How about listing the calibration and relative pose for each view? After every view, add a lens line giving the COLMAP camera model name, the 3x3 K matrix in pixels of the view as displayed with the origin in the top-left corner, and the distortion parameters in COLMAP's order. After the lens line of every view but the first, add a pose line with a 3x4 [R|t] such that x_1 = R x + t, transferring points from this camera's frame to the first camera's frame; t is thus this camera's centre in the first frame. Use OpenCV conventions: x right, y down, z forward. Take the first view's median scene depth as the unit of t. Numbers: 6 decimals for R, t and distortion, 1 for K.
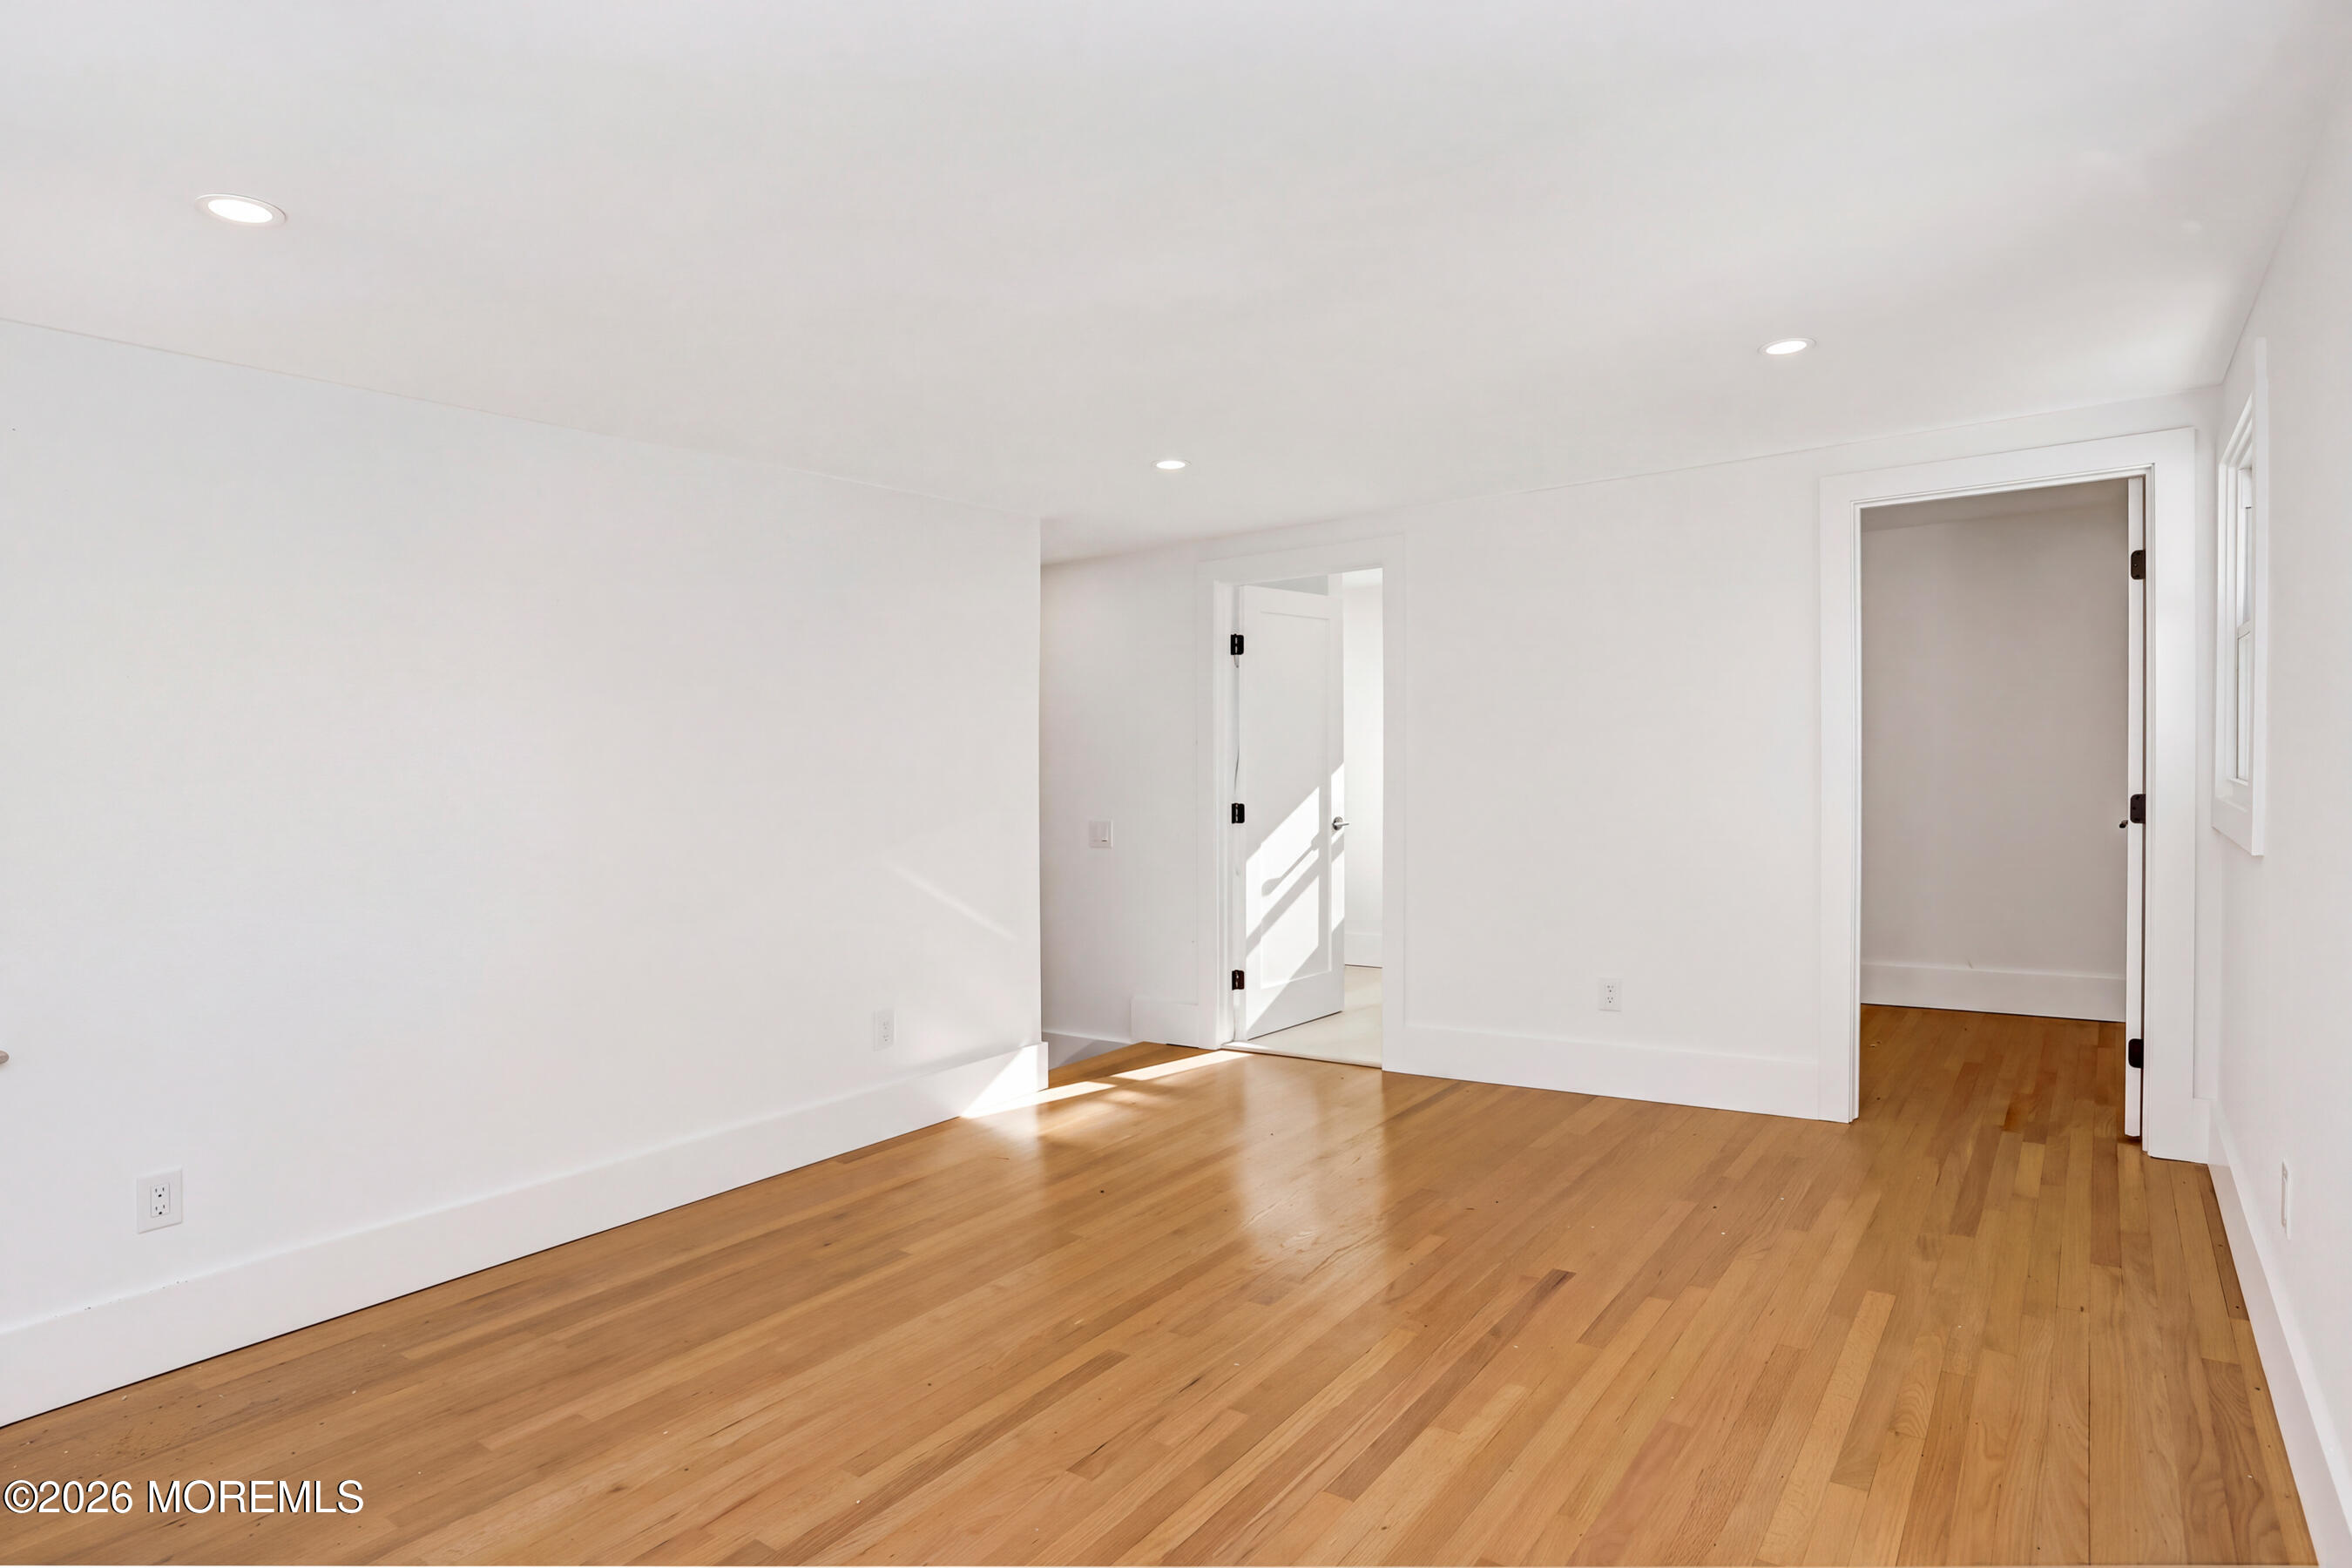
lens RADIAL K [[1273.2, 0, 1176.0], [0, 1273.2, 786.8], [0, 0, 1]] dist [0.002038, 0.000286]
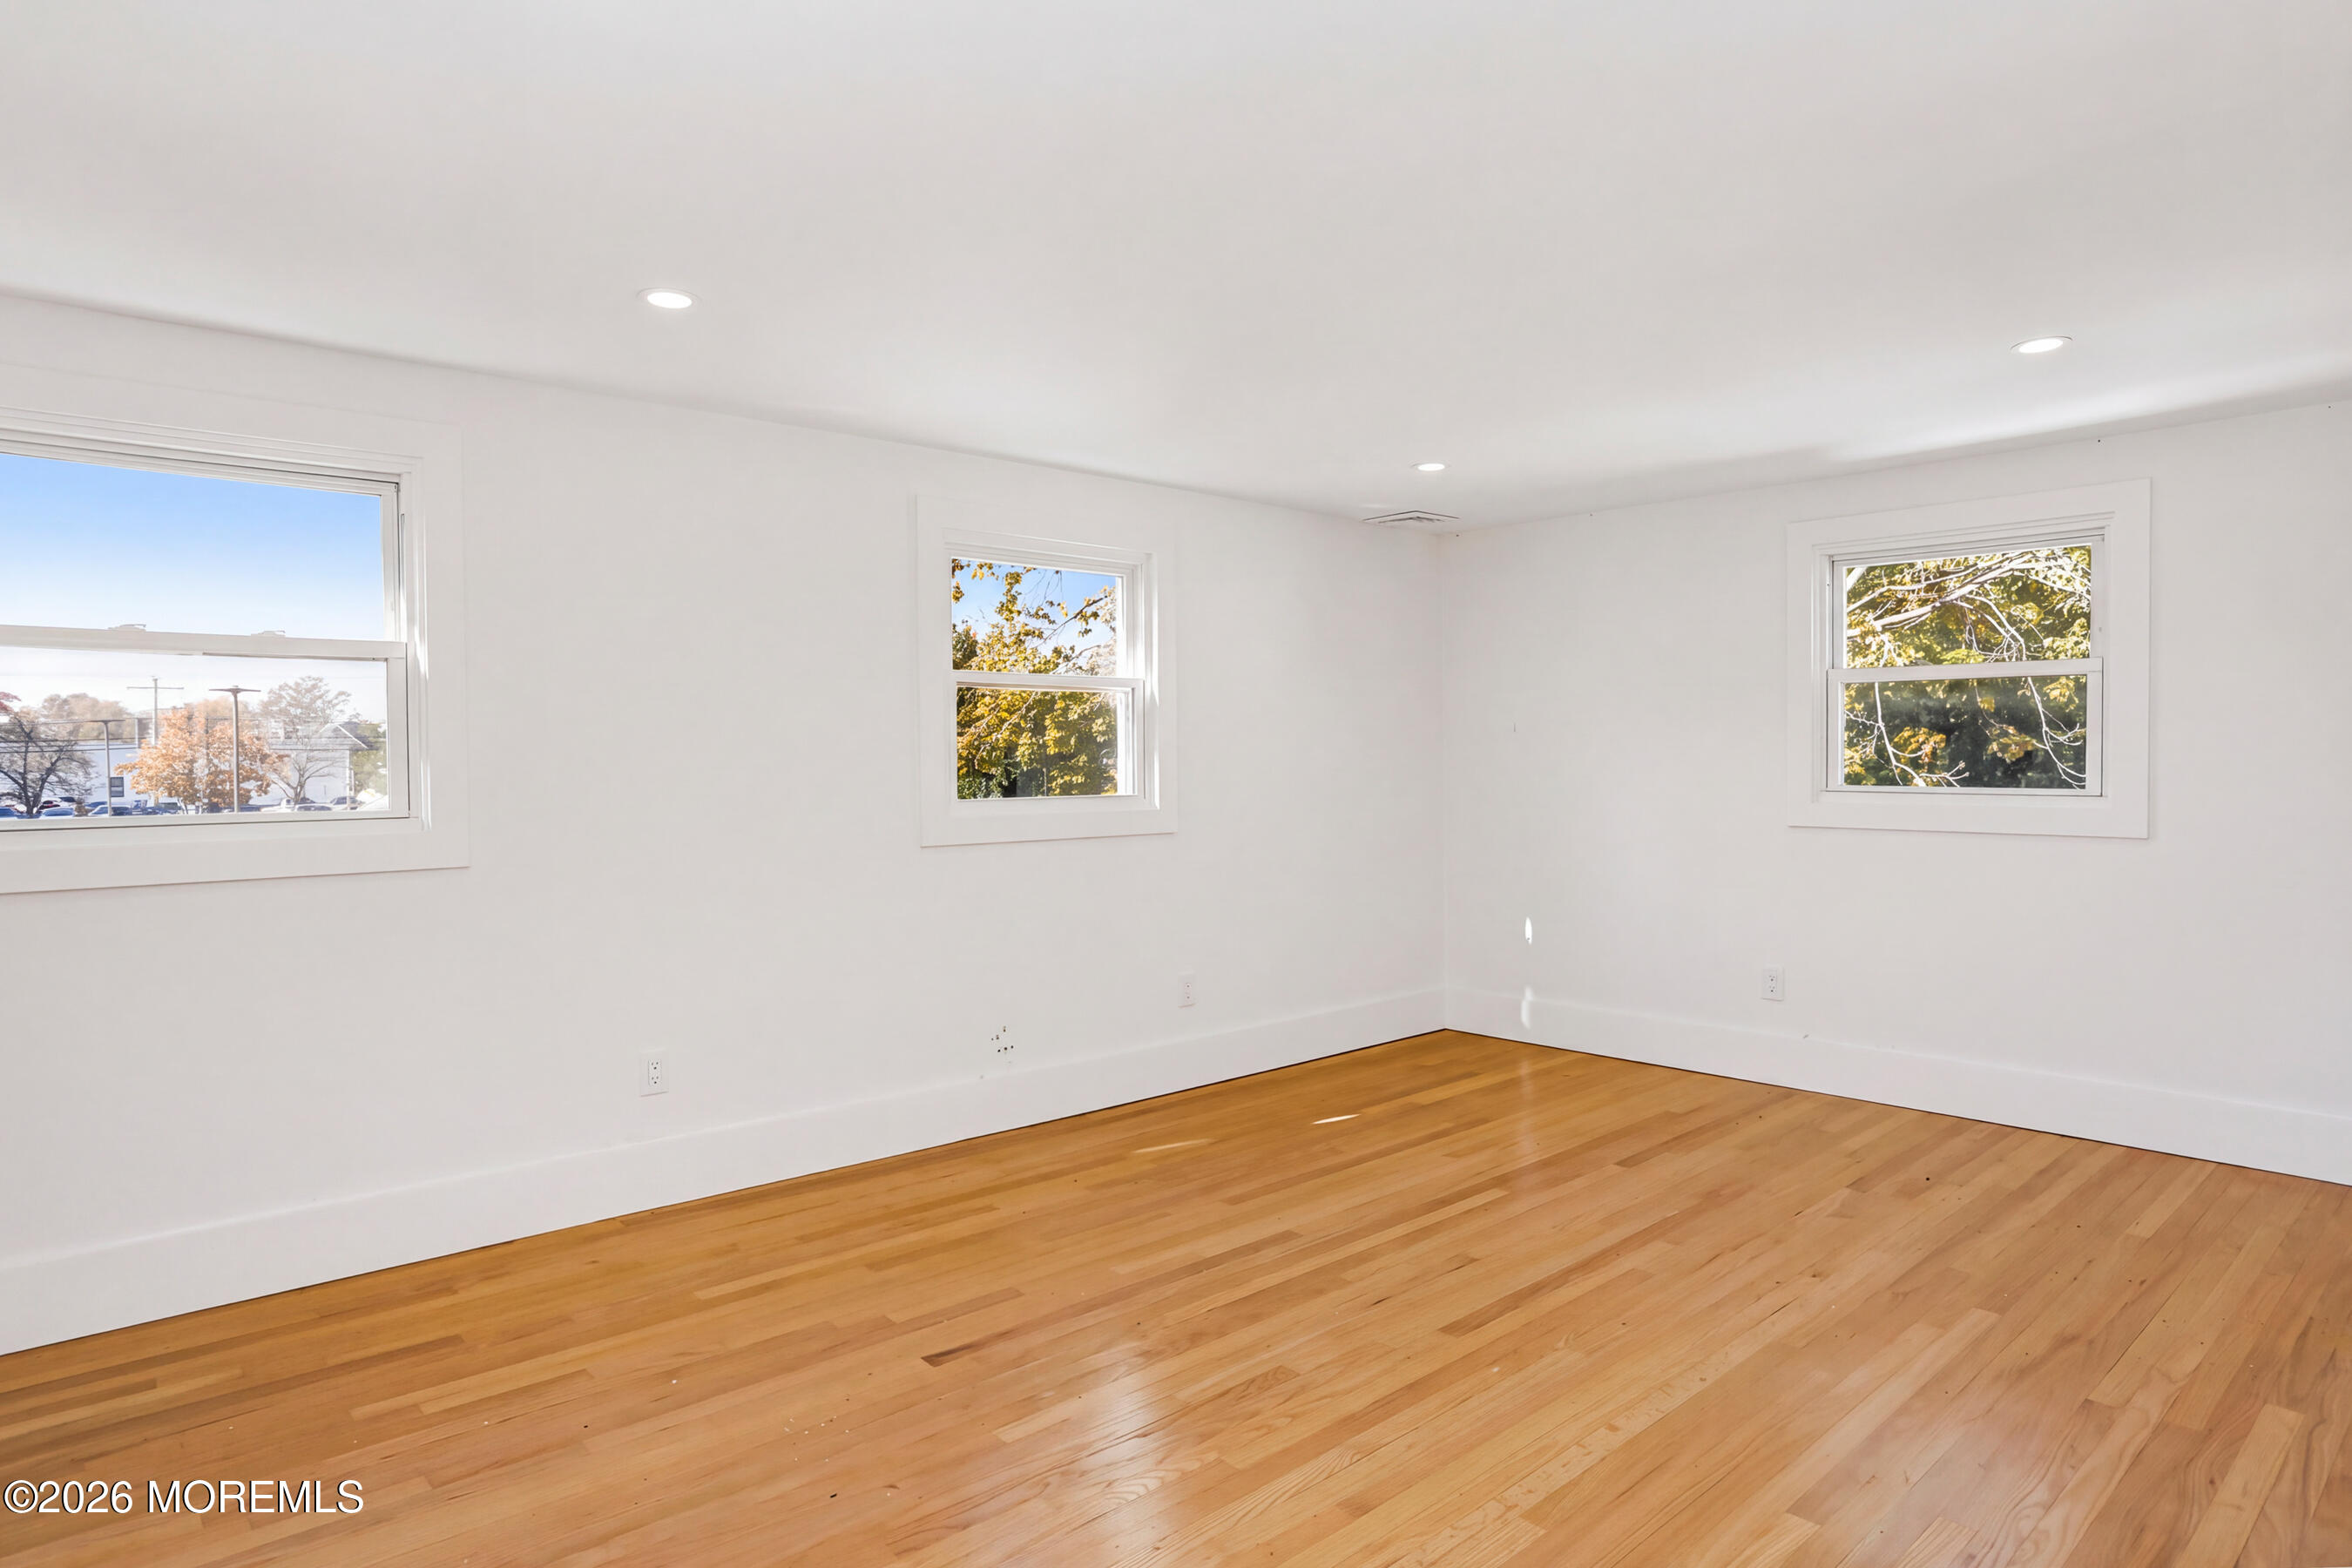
lens RADIAL K [[1273.2, 0, 1175.6], [0, 1273.2, 782.6], [0, 0, 1]] dist [0.002038, 0.000286]
pose [[-0.974490, 0.034300, 0.221793, -0.074102], [0.041302, 0.998782, 0.027007, -0.035202], [-0.220596, 0.035478, -0.974720, 2.009442]]
